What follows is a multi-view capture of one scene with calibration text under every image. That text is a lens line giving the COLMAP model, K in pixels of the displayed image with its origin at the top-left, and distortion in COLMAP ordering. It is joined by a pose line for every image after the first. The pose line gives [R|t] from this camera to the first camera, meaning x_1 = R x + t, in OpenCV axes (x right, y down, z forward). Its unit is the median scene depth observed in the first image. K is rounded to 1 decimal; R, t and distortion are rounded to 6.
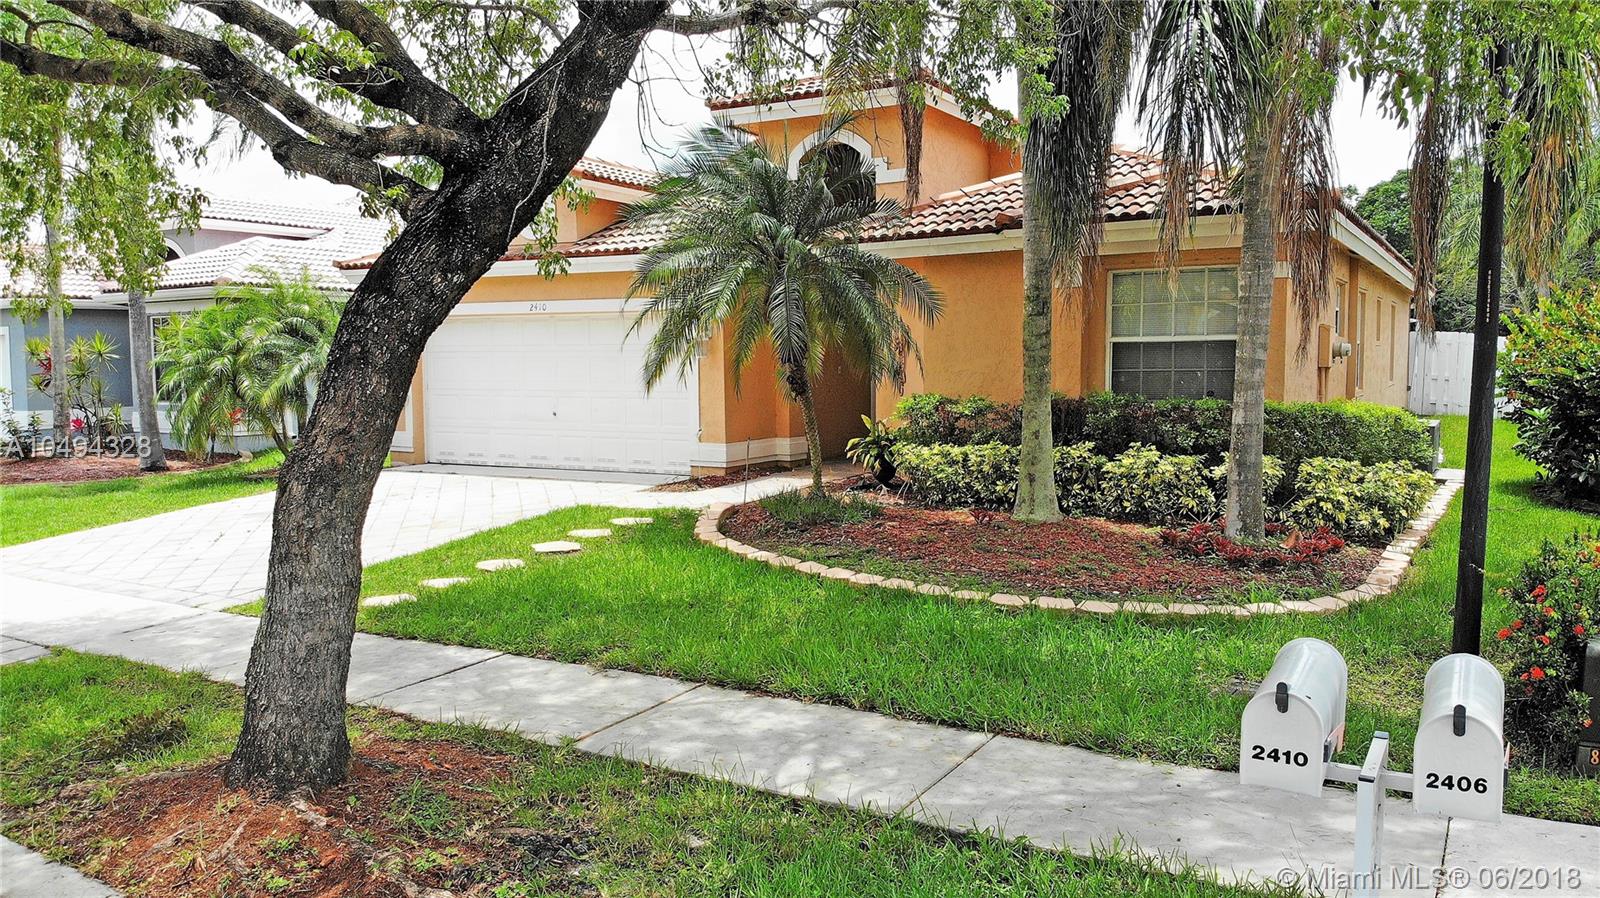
lens RADIAL K [[1193.2, 0, 782.7], [0, 1193.2, 447.7], [0, 0, 1]] dist [0.002961, -0.106833]
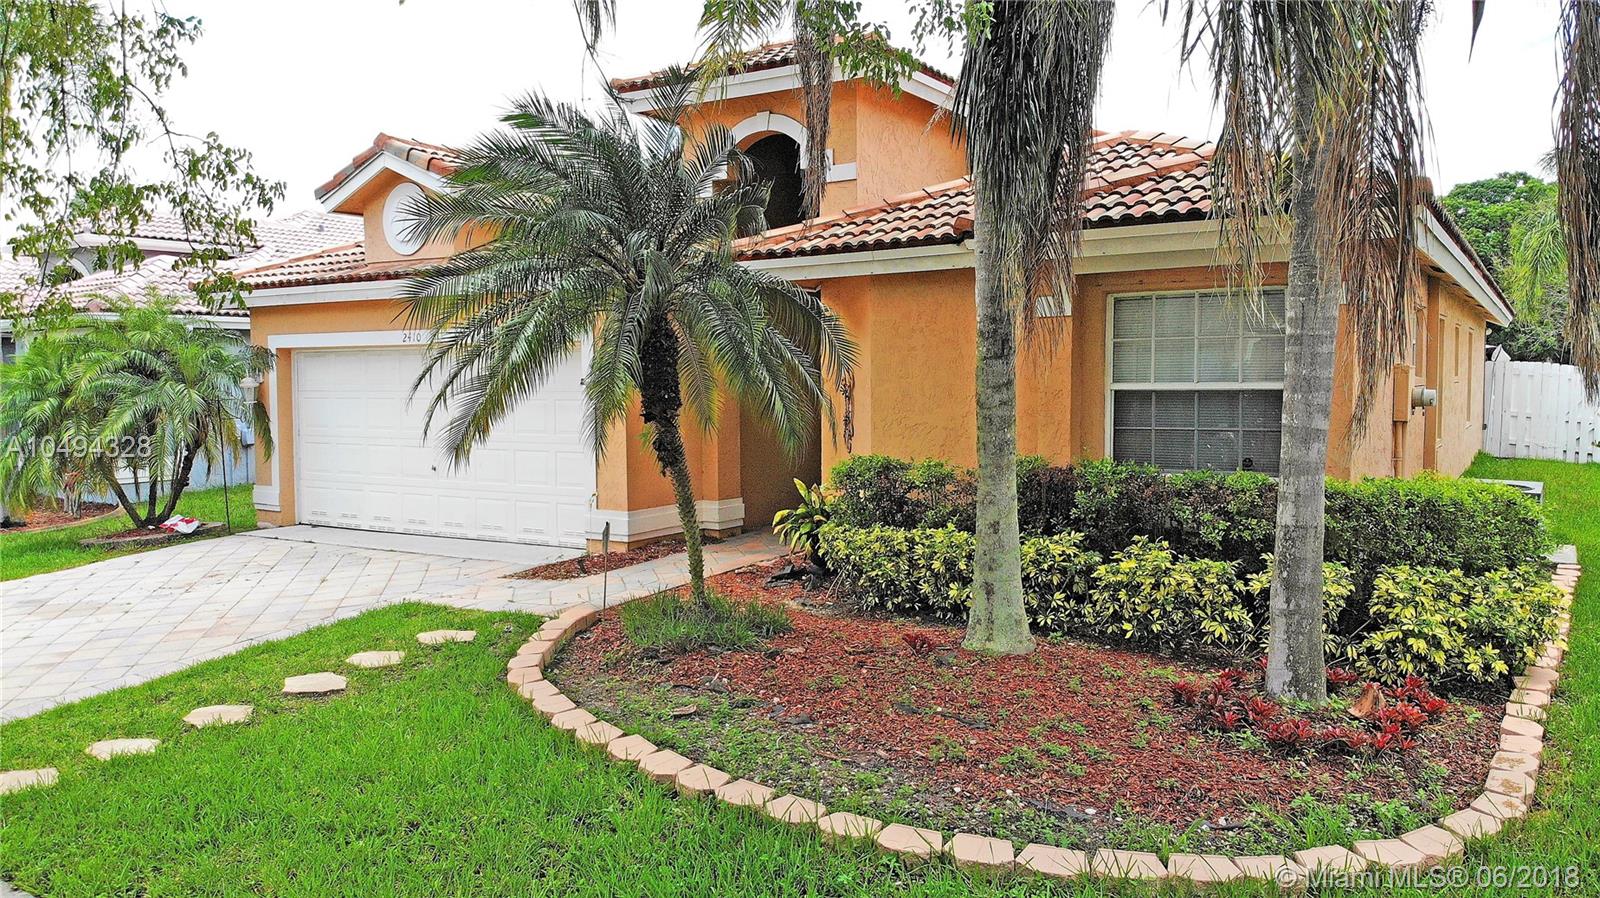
lens RADIAL K [[1193.2, 0, 792.6], [0, 1193.2, 435.8], [0, 0, 1]] dist [0.002961, -0.106833]
pose [[0.999633, 0.002244, -0.027011, 0.108121], [-0.002899, 0.999701, -0.024265, -0.046074], [0.026949, 0.024334, 0.999341, 0.283606]]
